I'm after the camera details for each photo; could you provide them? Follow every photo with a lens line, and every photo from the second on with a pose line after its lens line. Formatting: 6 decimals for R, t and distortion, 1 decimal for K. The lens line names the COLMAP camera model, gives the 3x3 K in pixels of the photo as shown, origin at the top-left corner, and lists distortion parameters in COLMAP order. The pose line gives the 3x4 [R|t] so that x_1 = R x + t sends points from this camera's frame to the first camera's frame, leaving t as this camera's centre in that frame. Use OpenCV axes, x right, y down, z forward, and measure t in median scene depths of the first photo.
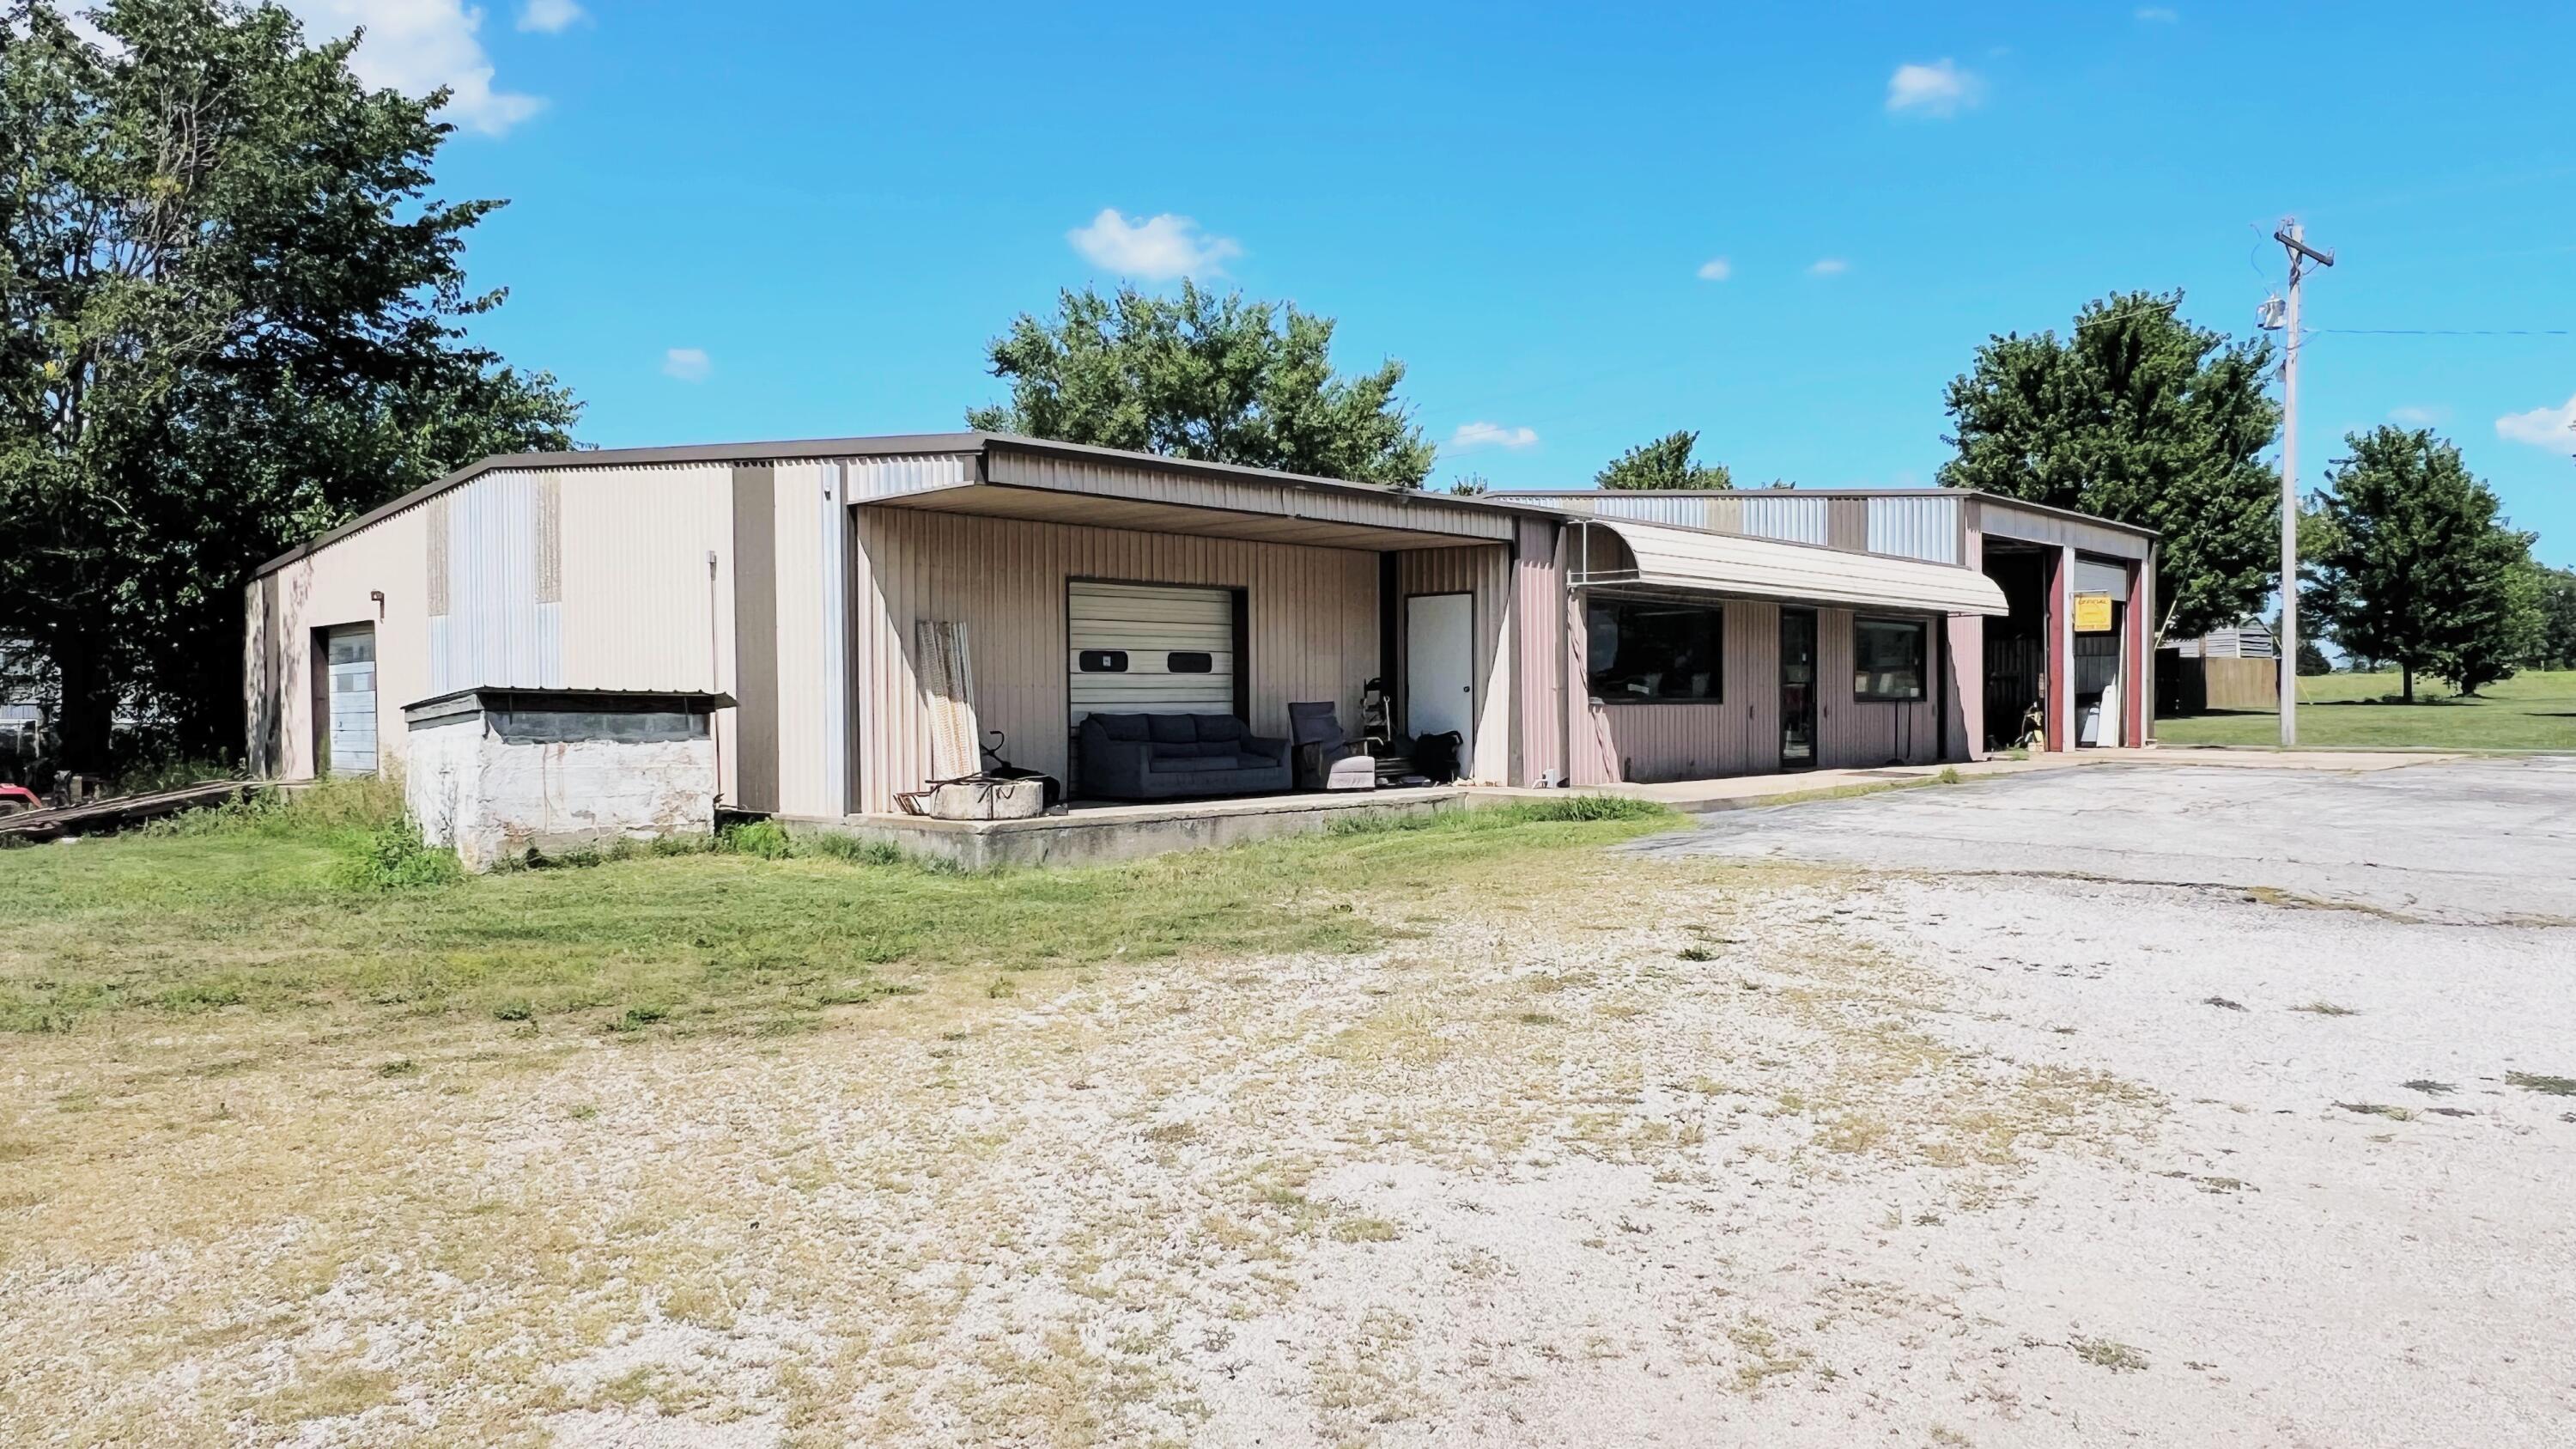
lens RADIAL K [[1738.5, 0, 1270.4], [0, 1738.5, 720.6], [0, 0, 1]] dist [-0.013964, -0.002891]
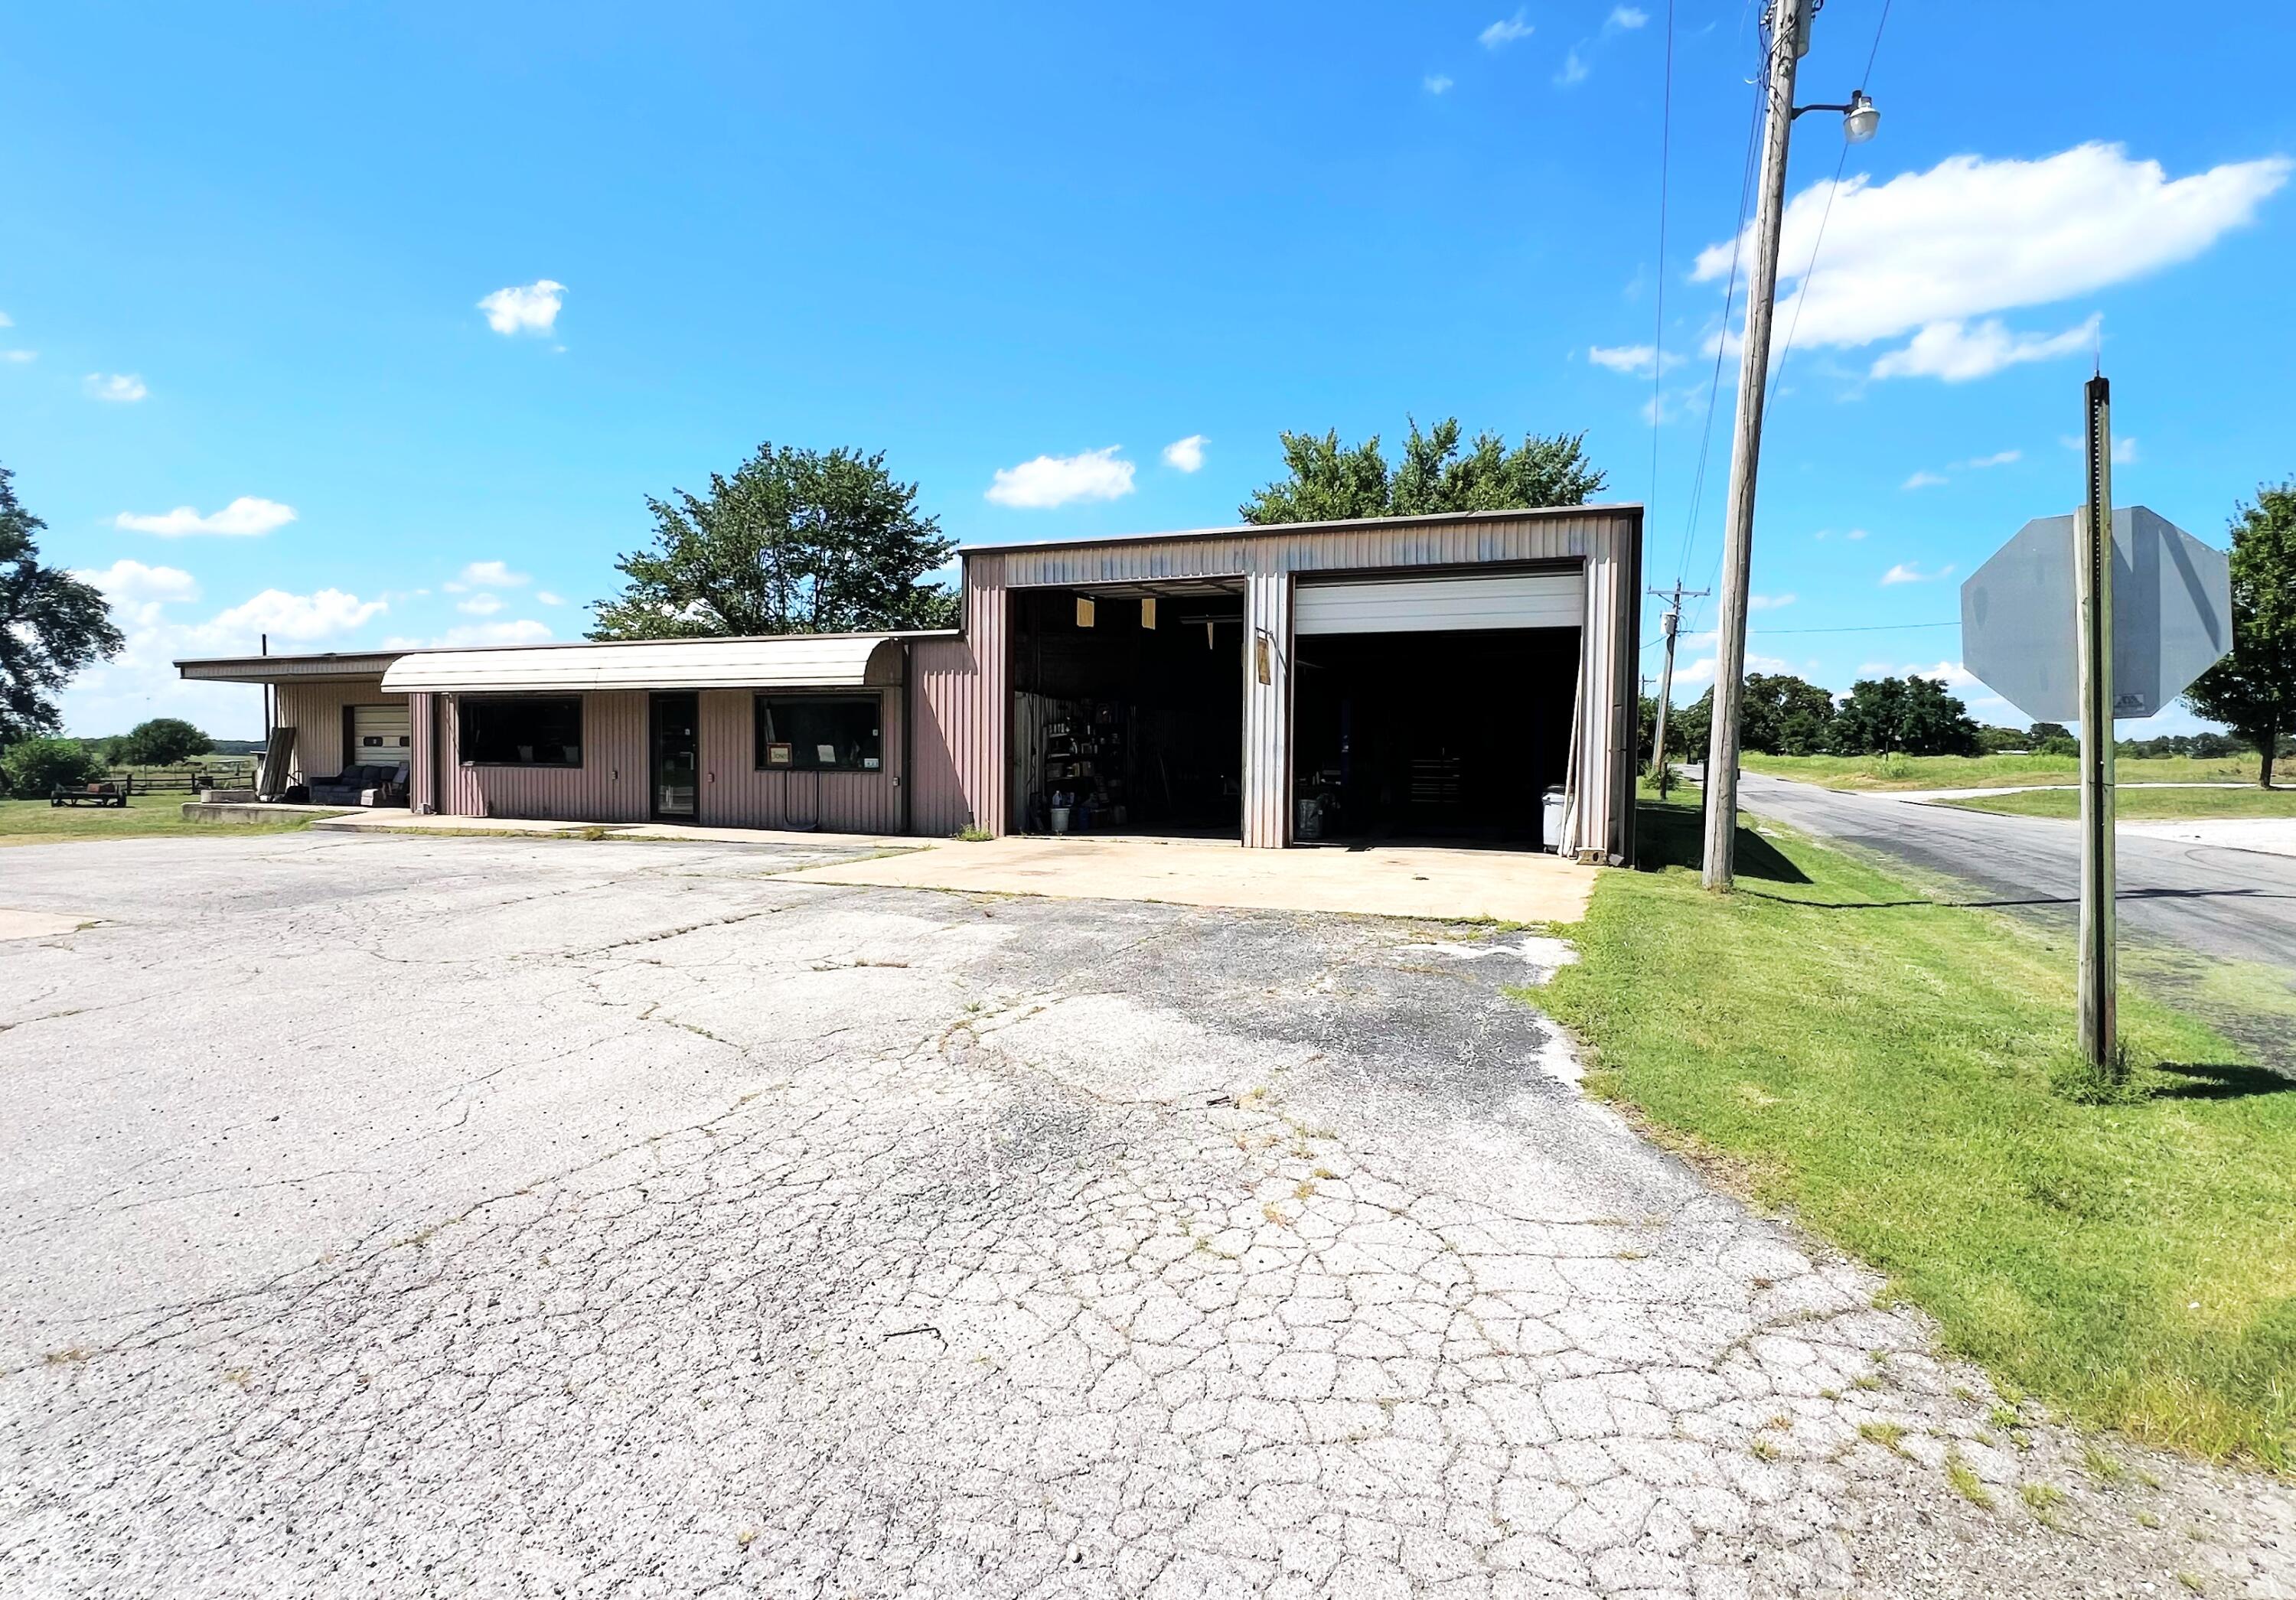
lens RADIAL K [[1143.0, 0, 1149.5], [0, 1143.0, 799.2], [0, 0, 1]] dist [-0.007125, -0.000200]
pose [[0.365662, 0.043453, -0.929733, 1.473695], [-0.020068, 0.999045, 0.038800, -0.033594], [0.930531, 0.004470, 0.366185, 1.264663]]
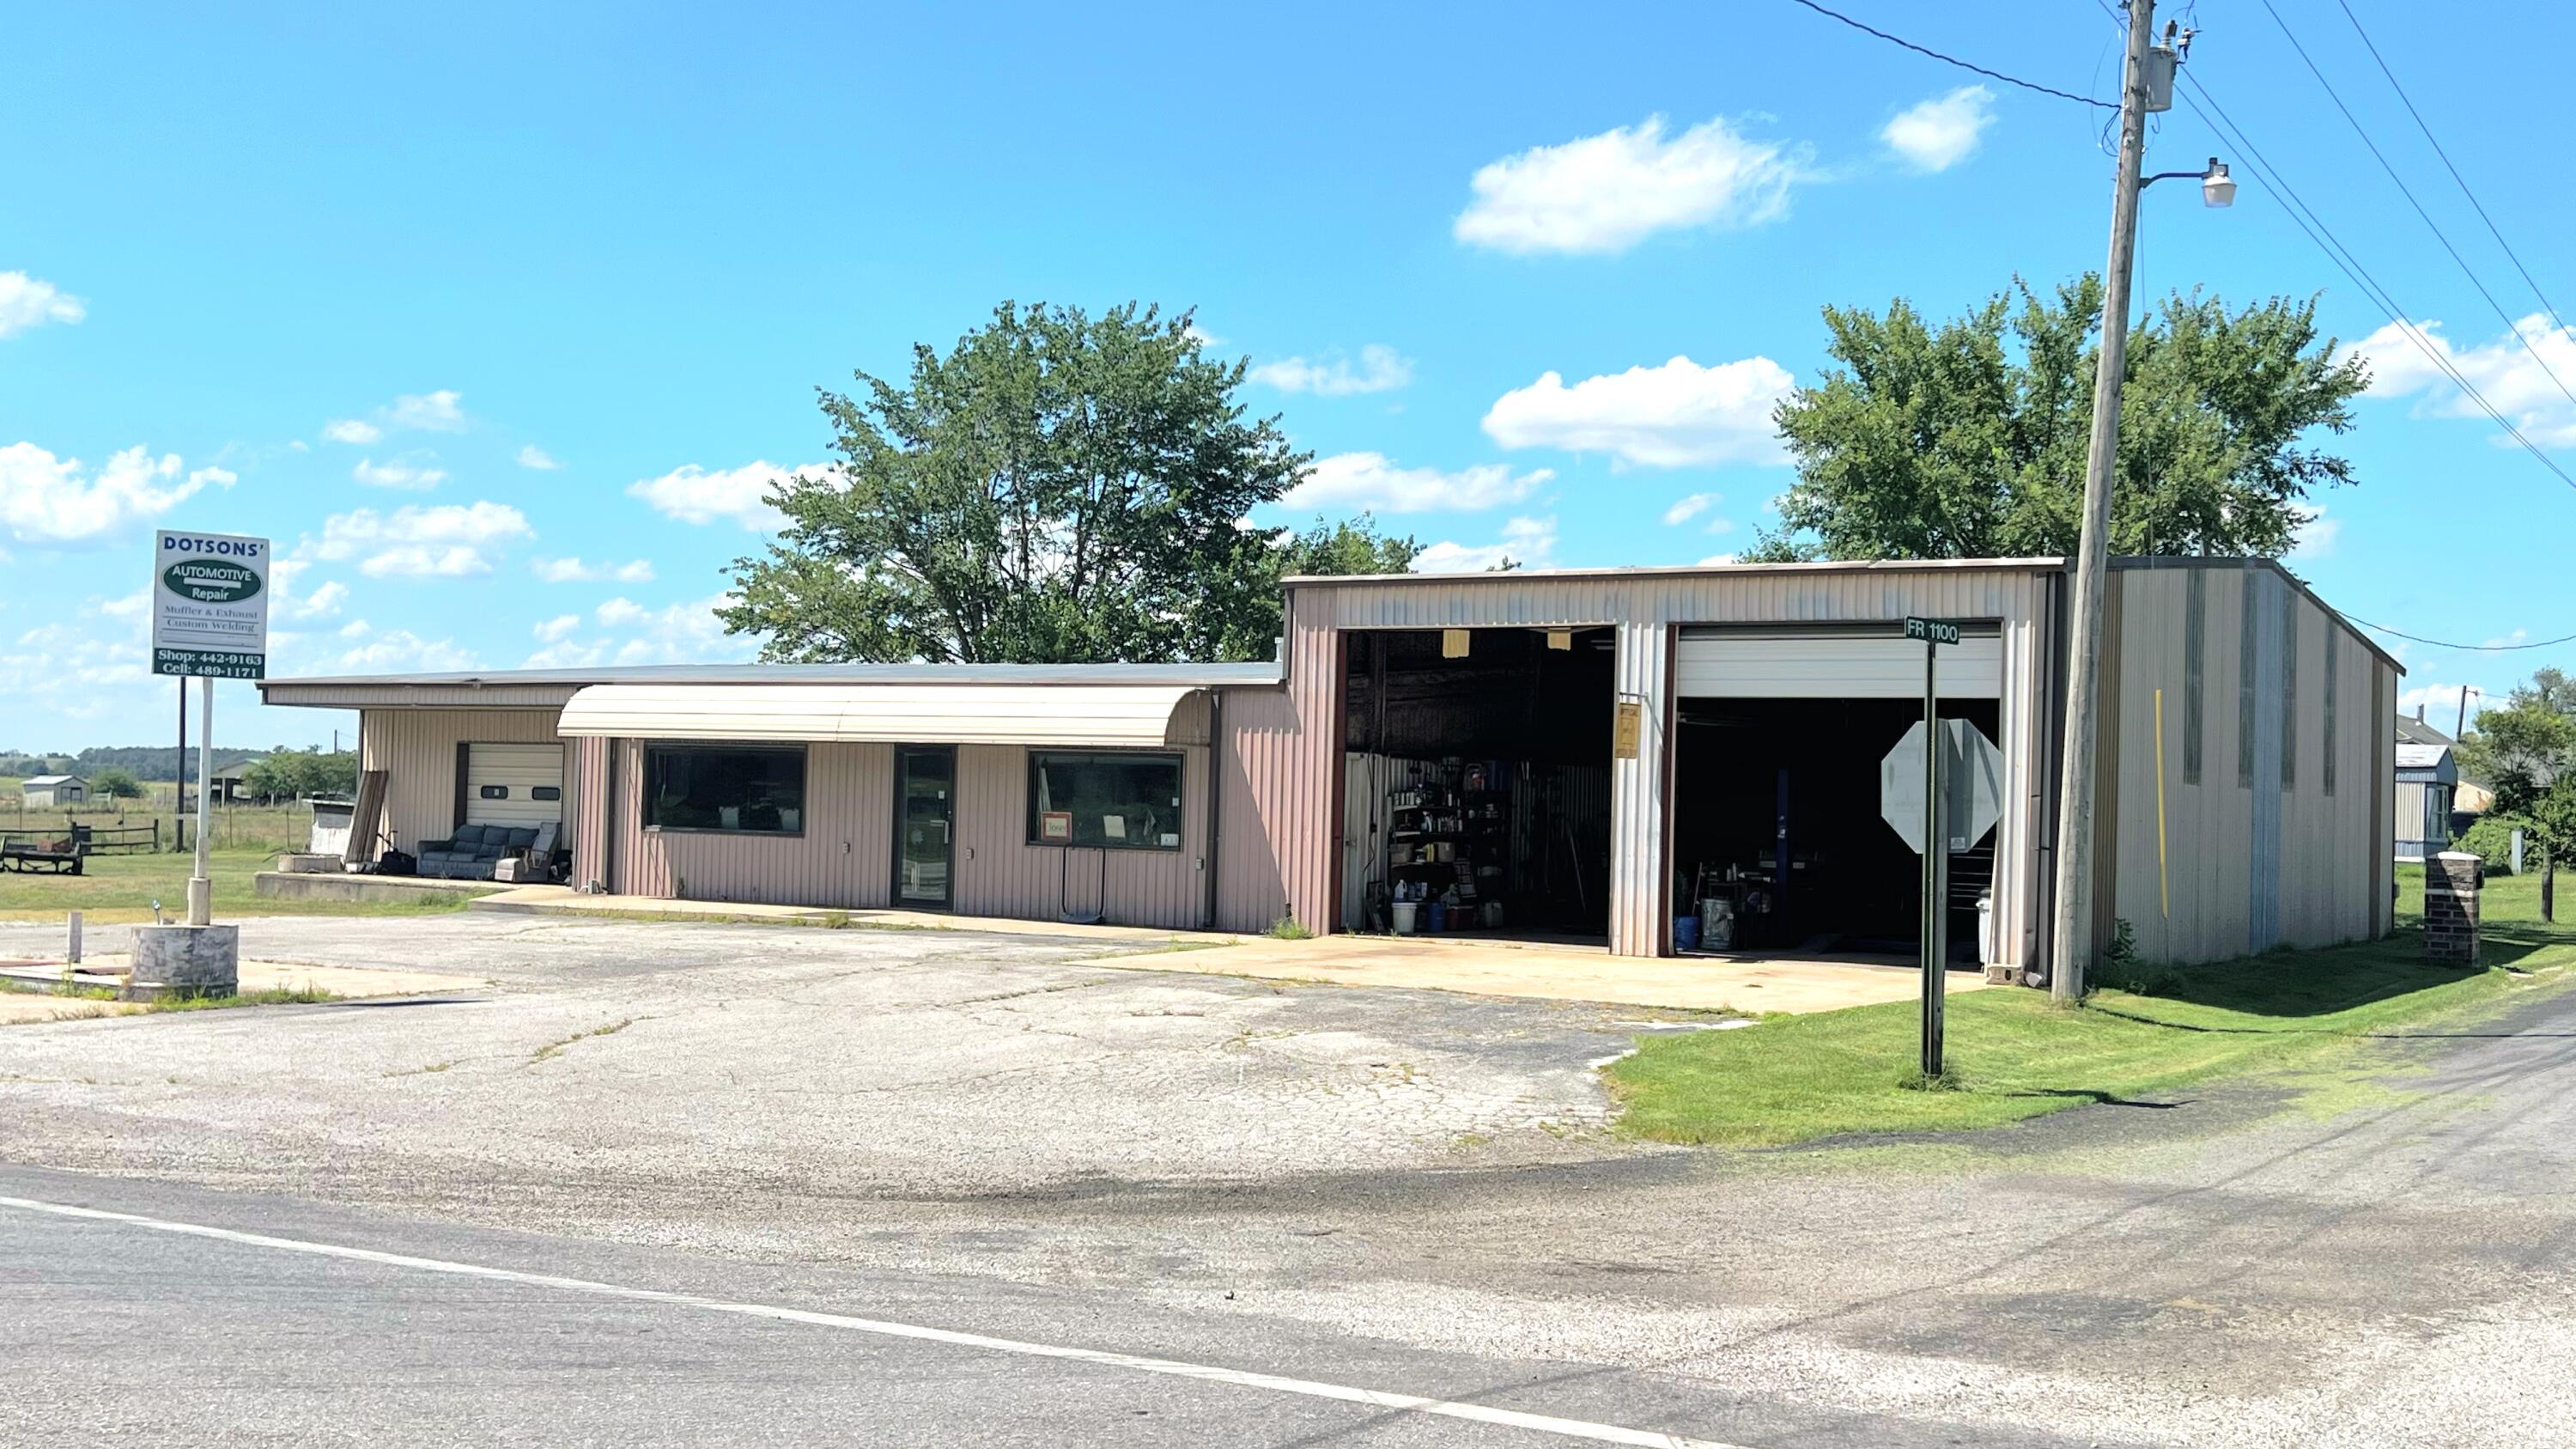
lens RADIAL K [[2569.2, 0, 1295.1], [0, 2569.2, 746.3], [0, 0, 1]] dist [0.066419, 0.000000]
pose [[0.191233, -0.007667, -0.981515, 2.178754], [-0.036257, 0.999232, -0.014870, -0.061633], [0.980875, 0.038430, 0.190809, 1.153783]]
